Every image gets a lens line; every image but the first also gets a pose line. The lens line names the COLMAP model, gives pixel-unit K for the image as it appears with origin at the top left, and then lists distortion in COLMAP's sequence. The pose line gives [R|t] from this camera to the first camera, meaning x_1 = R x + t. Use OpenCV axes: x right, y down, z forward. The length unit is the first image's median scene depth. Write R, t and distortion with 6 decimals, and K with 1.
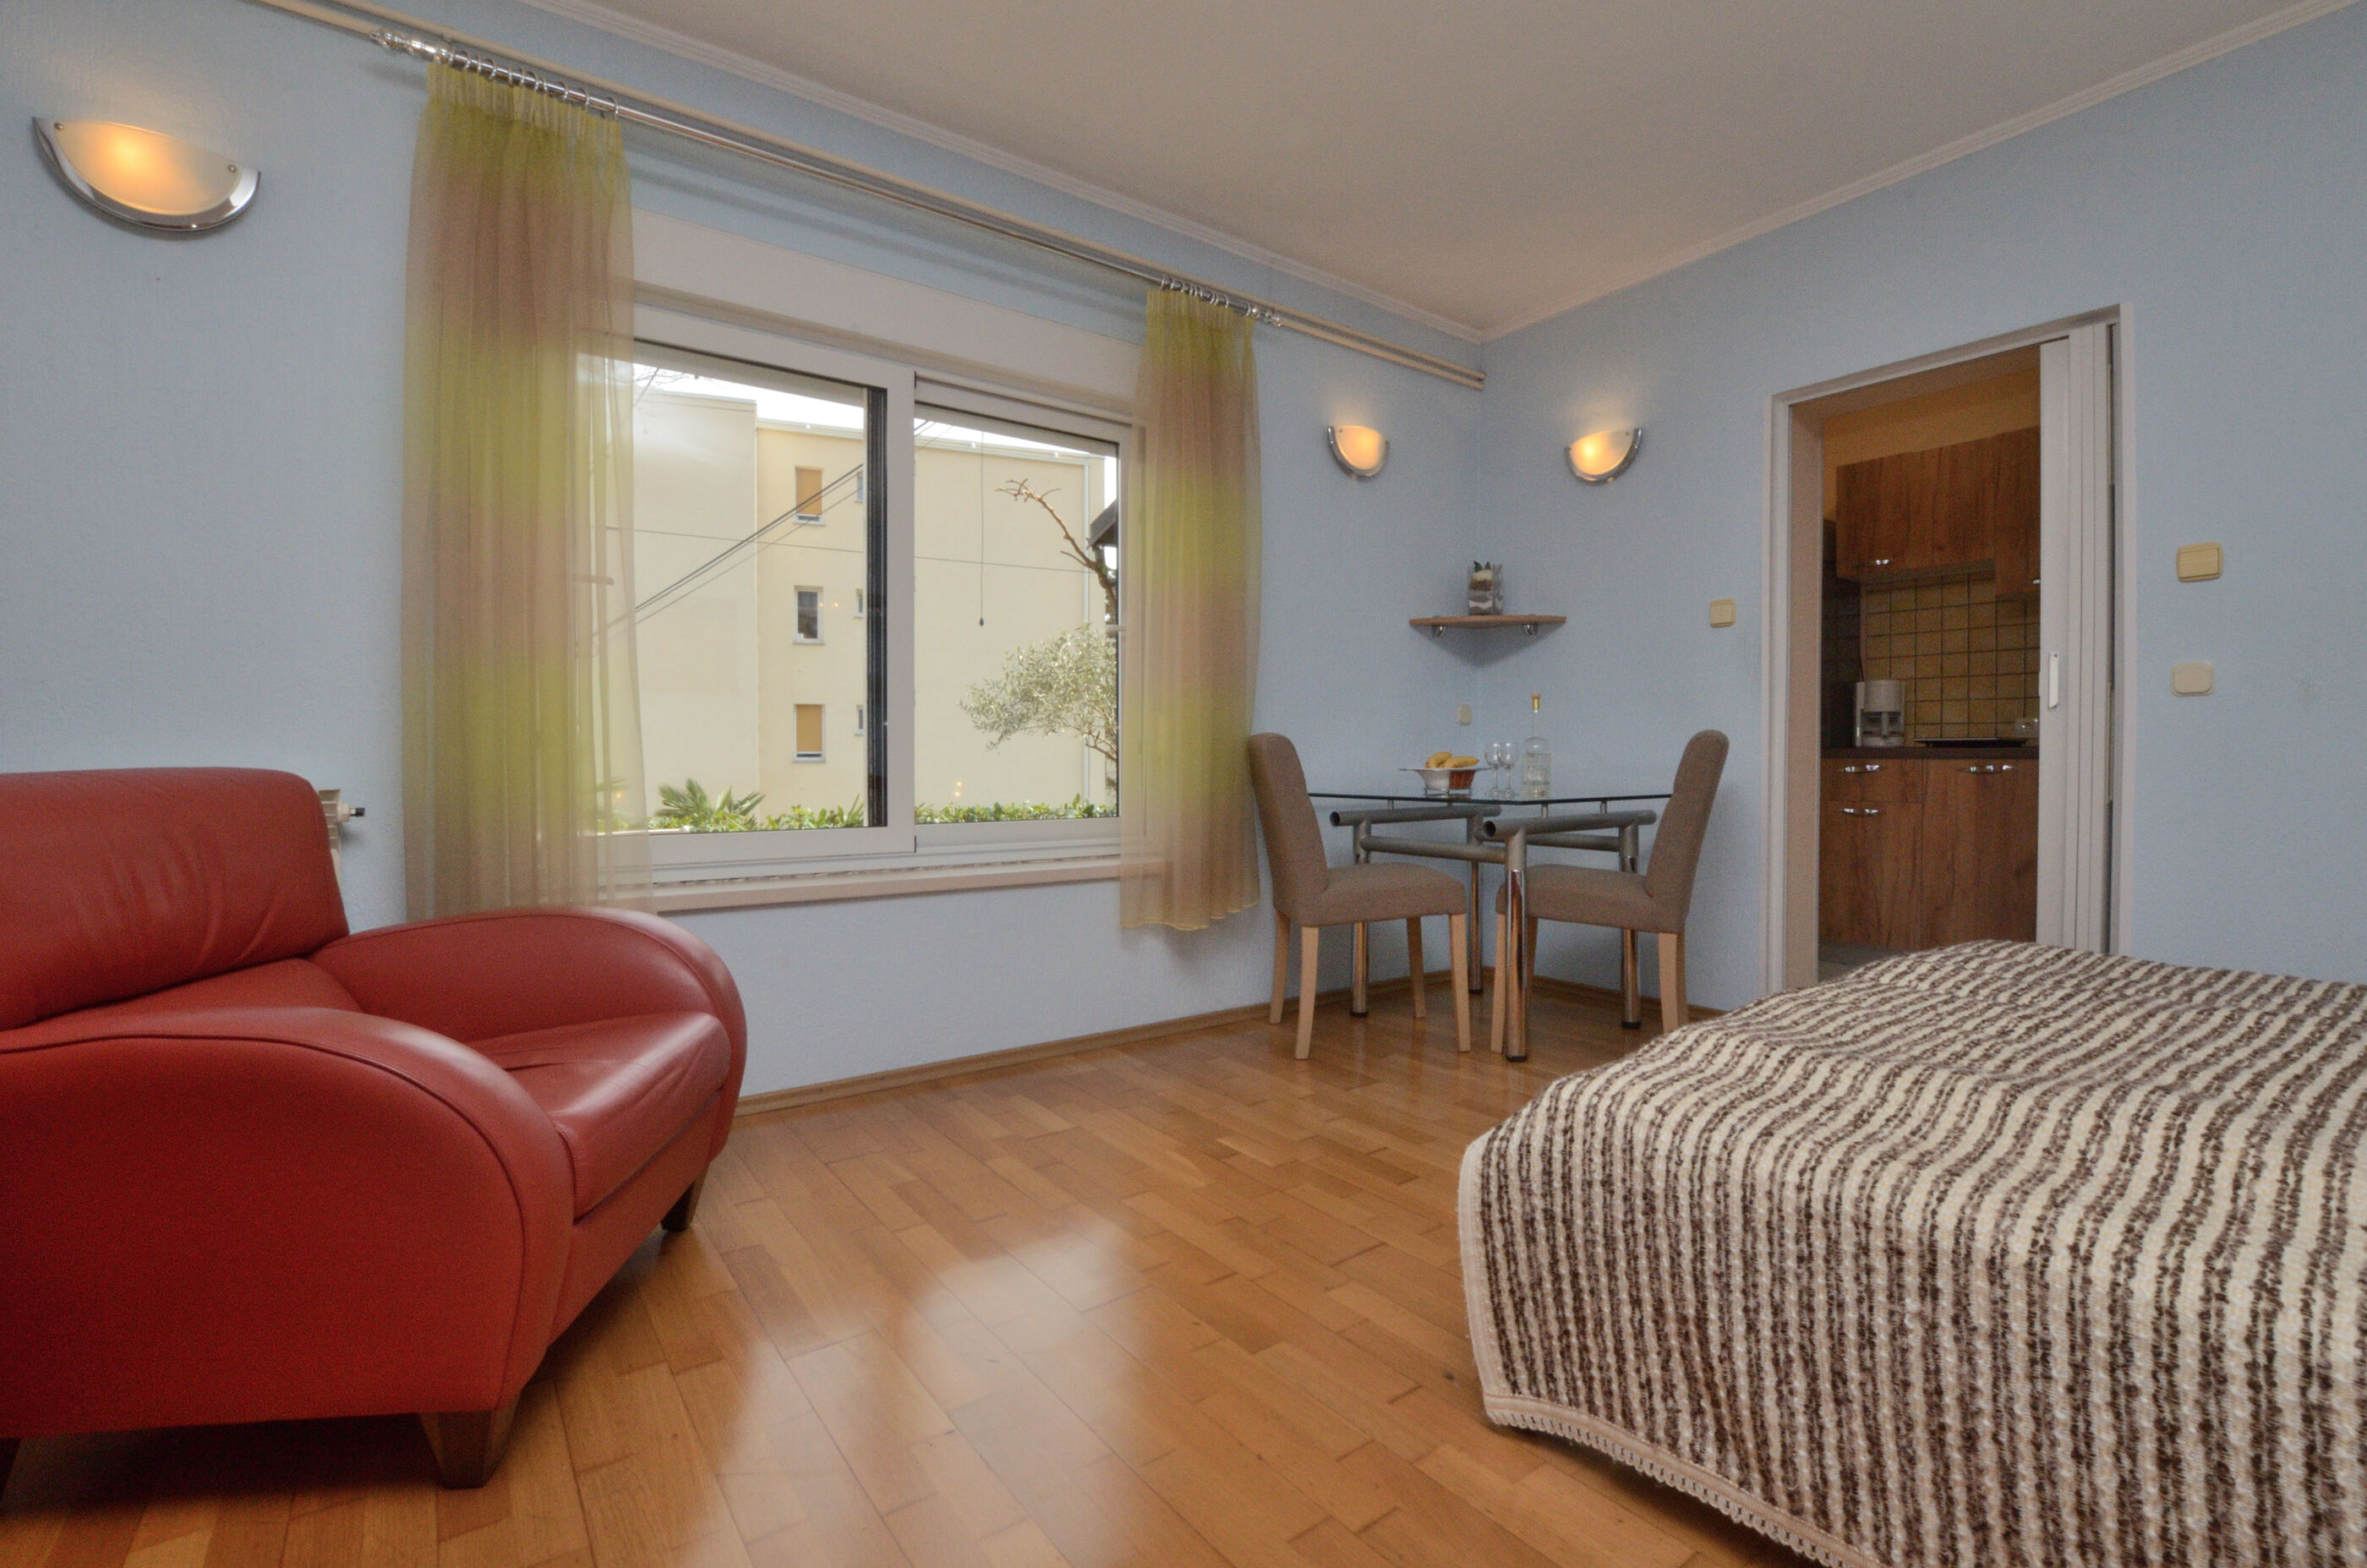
lens RADIAL K [[1043.0, 0, 1204.1], [0, 1043.0, 778.7], [0, 0, 1]] dist [-0.034265, 0.005967]
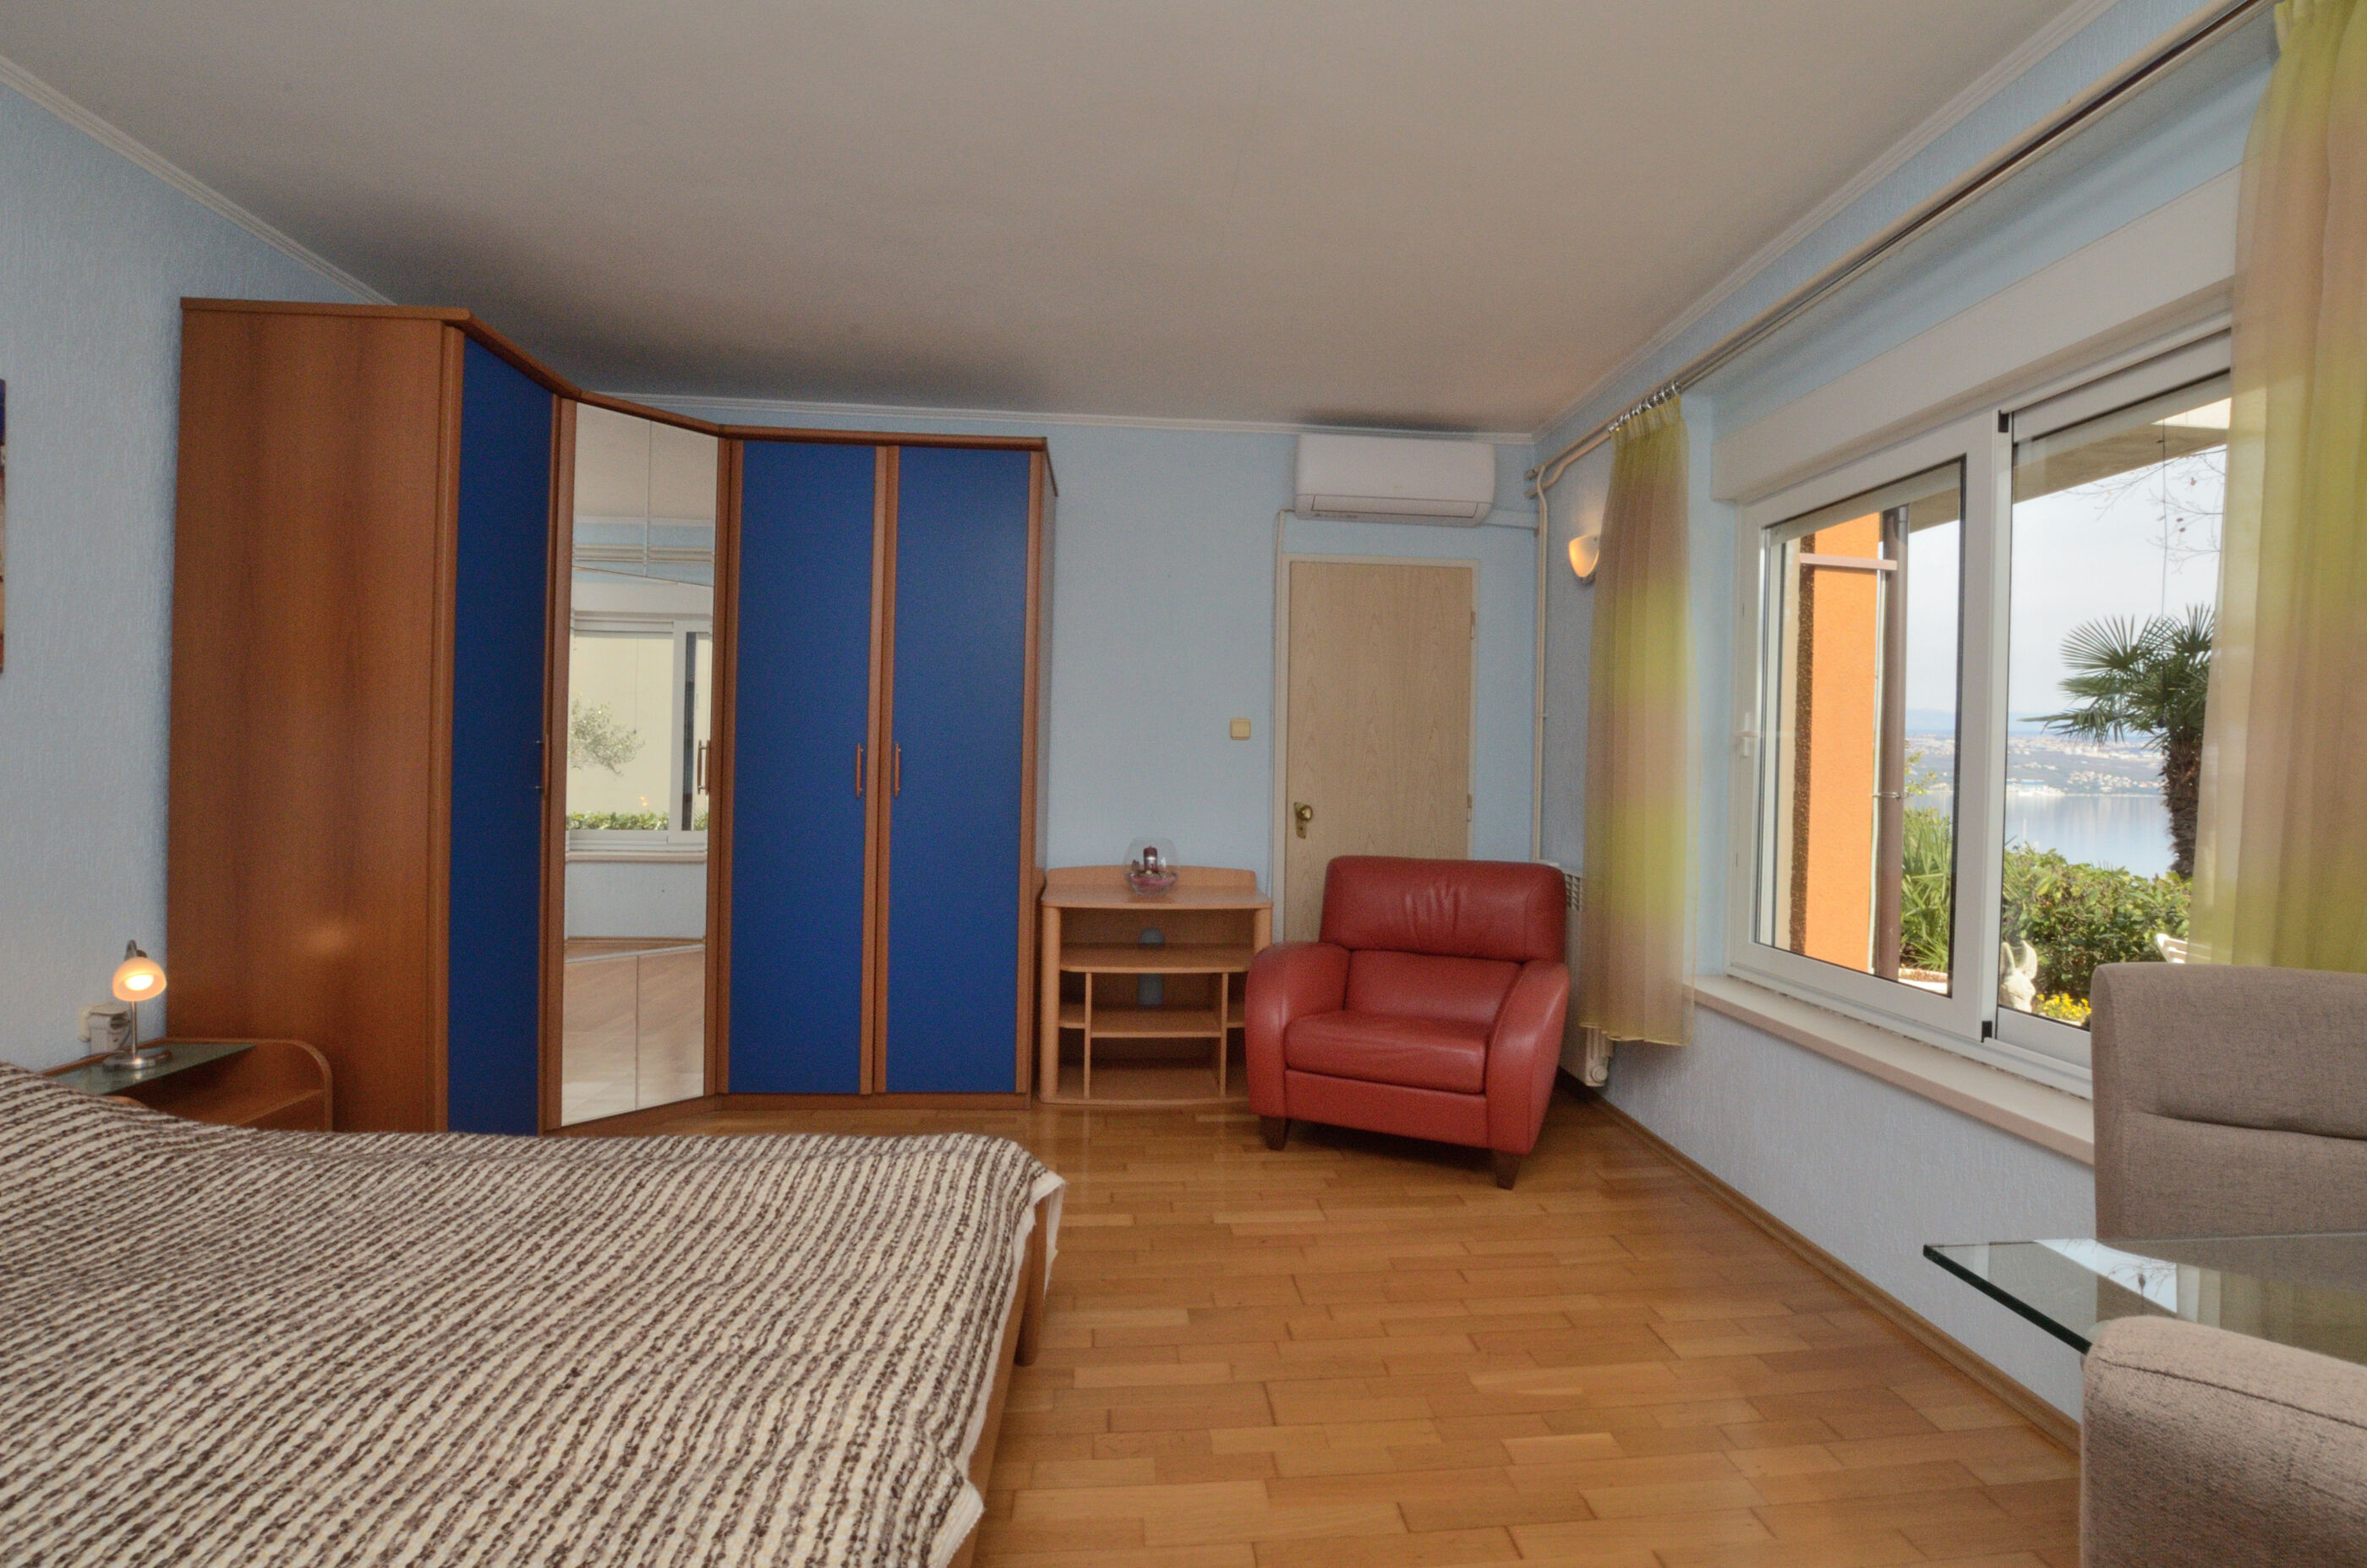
lens RADIAL K [[1043.0, 0, 1204.1], [0, 1043.0, 778.7], [0, 0, 1]] dist [-0.034265, 0.005967]
pose [[-0.520727, -0.000740, -0.853723, 0.648861], [-0.041323, 0.998849, 0.024339, -0.114631], [0.852723, 0.047953, -0.520158, 0.880106]]
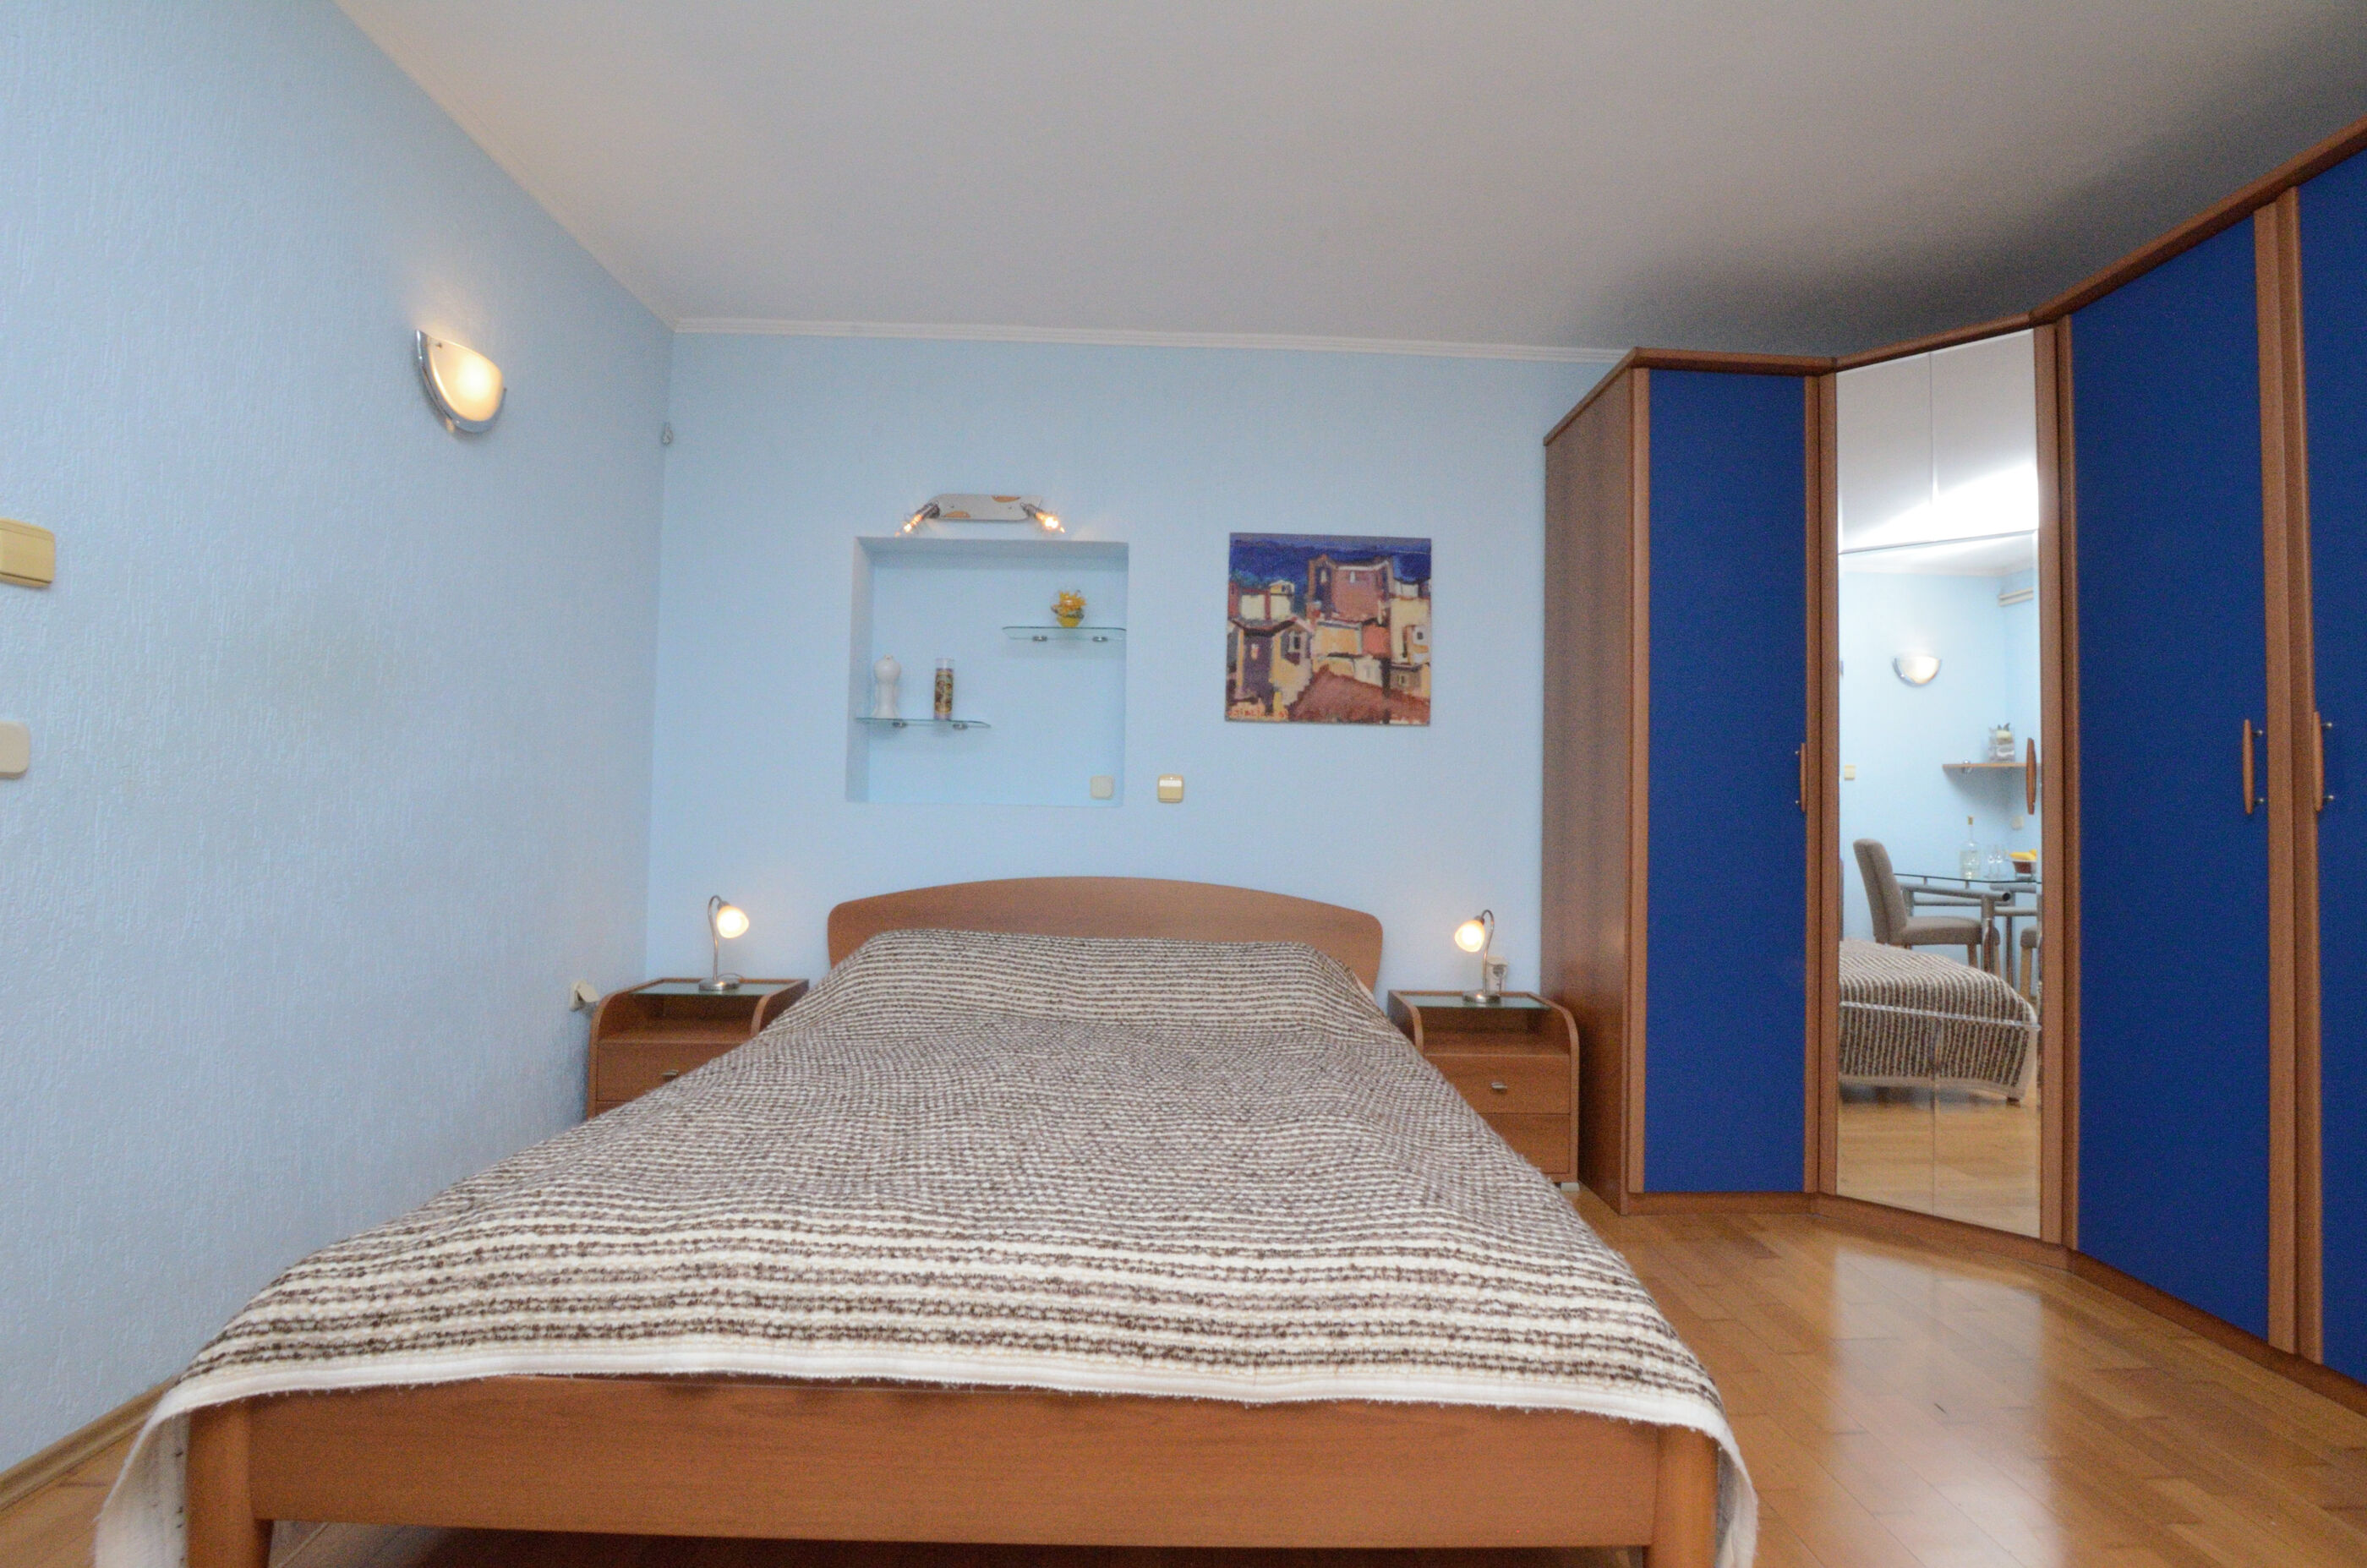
lens RADIAL K [[1049.4, 0, 1196.9], [0, 1049.4, 780.3], [0, 0, 1]] dist [-0.031489, 0.001238]
pose [[-0.825935, 0.002136, 0.563761, 0.063145], [-0.008636, 0.999828, -0.016440, -0.056322], [-0.563699, -0.018447, -0.825774, 0.873691]]
